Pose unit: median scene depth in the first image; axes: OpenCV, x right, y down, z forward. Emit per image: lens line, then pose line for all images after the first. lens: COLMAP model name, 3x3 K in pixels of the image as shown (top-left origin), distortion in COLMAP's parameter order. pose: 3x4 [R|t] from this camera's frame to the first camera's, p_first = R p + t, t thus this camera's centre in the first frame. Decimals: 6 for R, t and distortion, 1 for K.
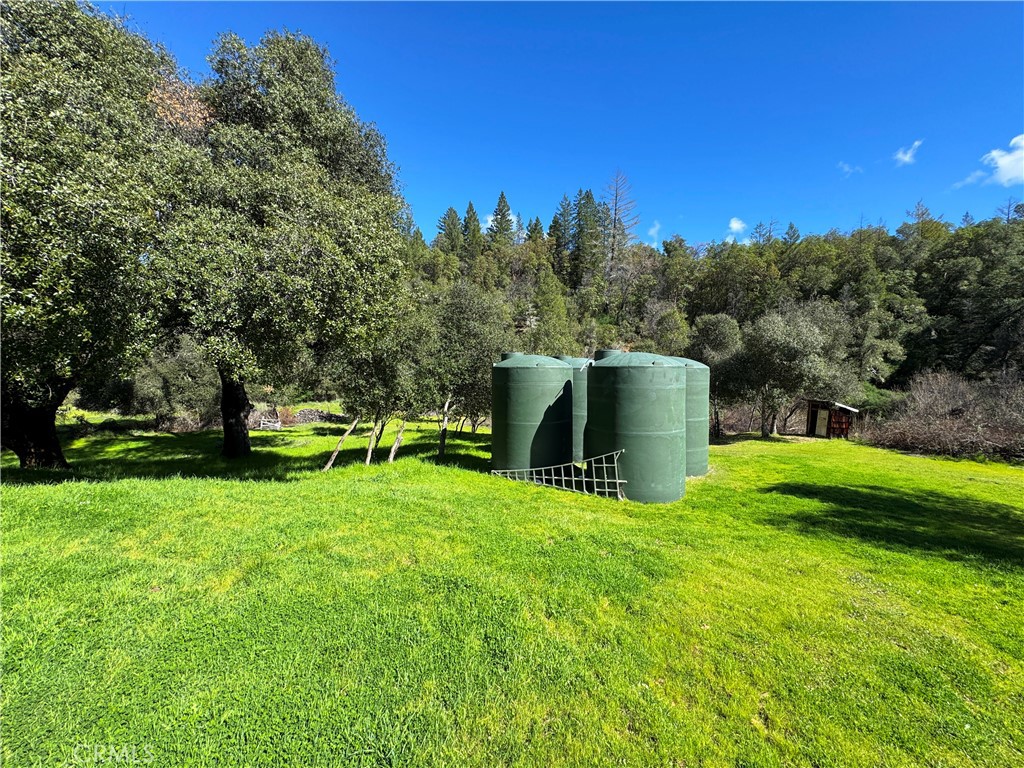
lens RADIAL K [[411.0, 0, 514.3], [0, 411.0, 381.5], [0, 0, 1]] dist [0.003561, 0.000213]
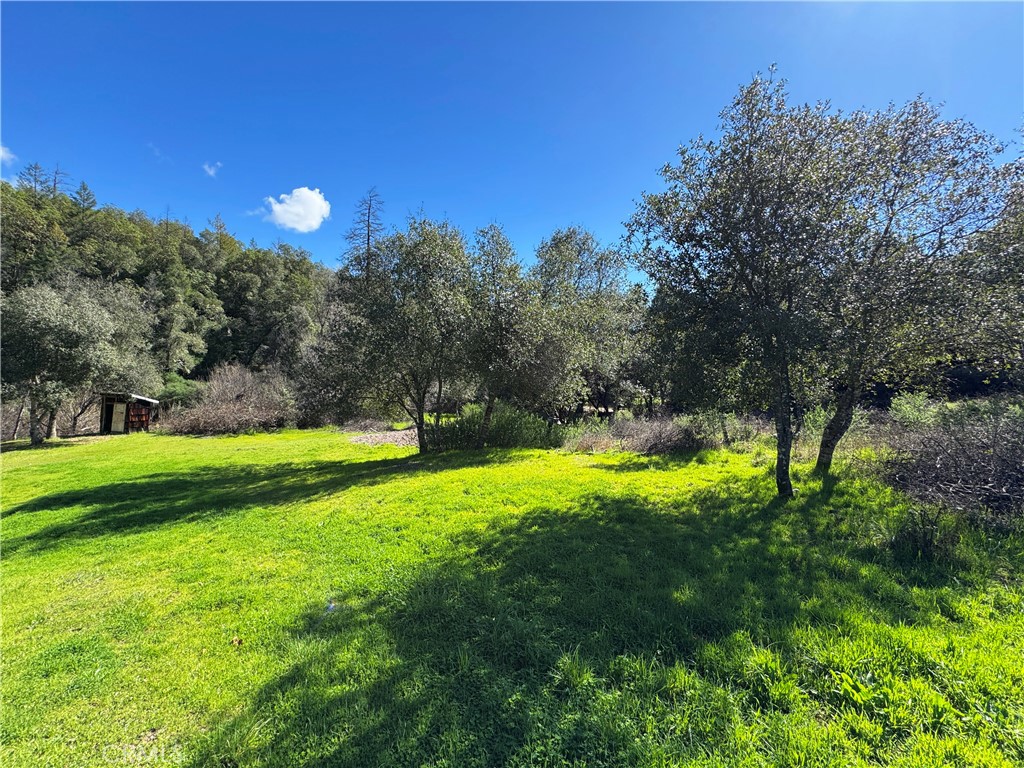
lens RADIAL K [[411.0, 0, 512.4], [0, 411.0, 381.7], [0, 0, 1]] dist [0.003561, 0.000213]
pose [[0.192781, -0.021909, 0.980997, 0.014110], [0.000762, 0.999754, 0.022178, 0.000570], [-0.981241, -0.003528, 0.192750, -0.023267]]
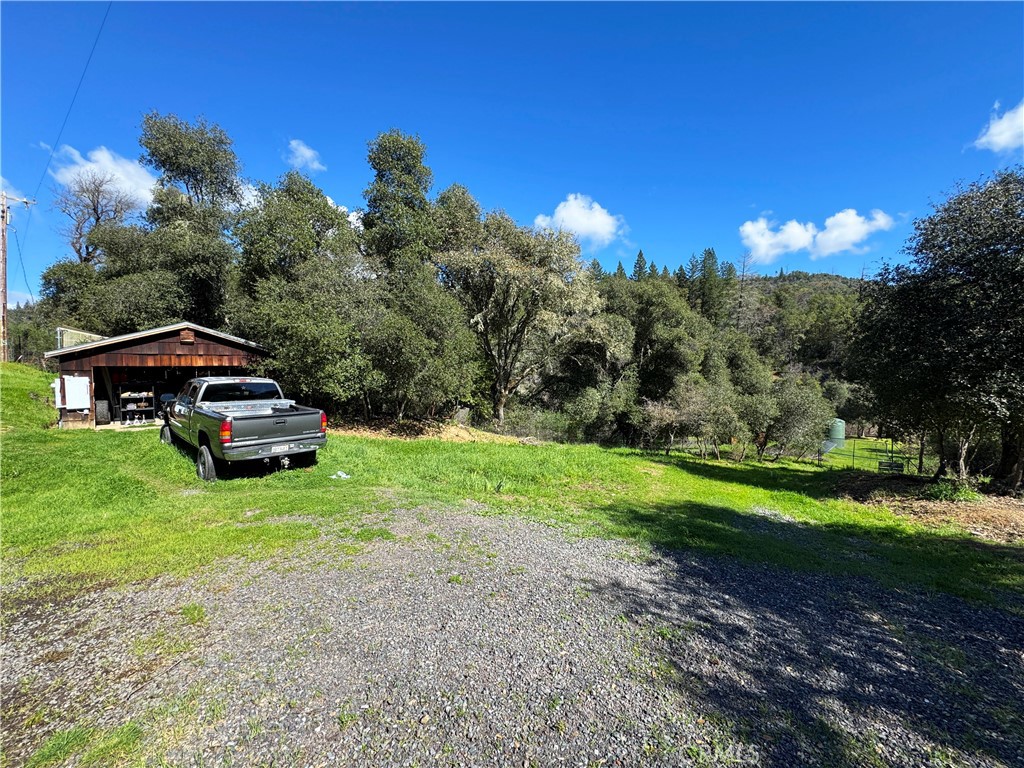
lens RADIAL K [[411.0, 0, 513.7], [0, 411.0, 378.8], [0, 0, 1]] dist [0.003561, 0.000213]
pose [[0.989727, -0.003466, -0.142928, -0.825460], [0.005593, 0.999879, 0.014482, -0.200102], [0.142861, -0.015133, 0.989627, -1.321320]]
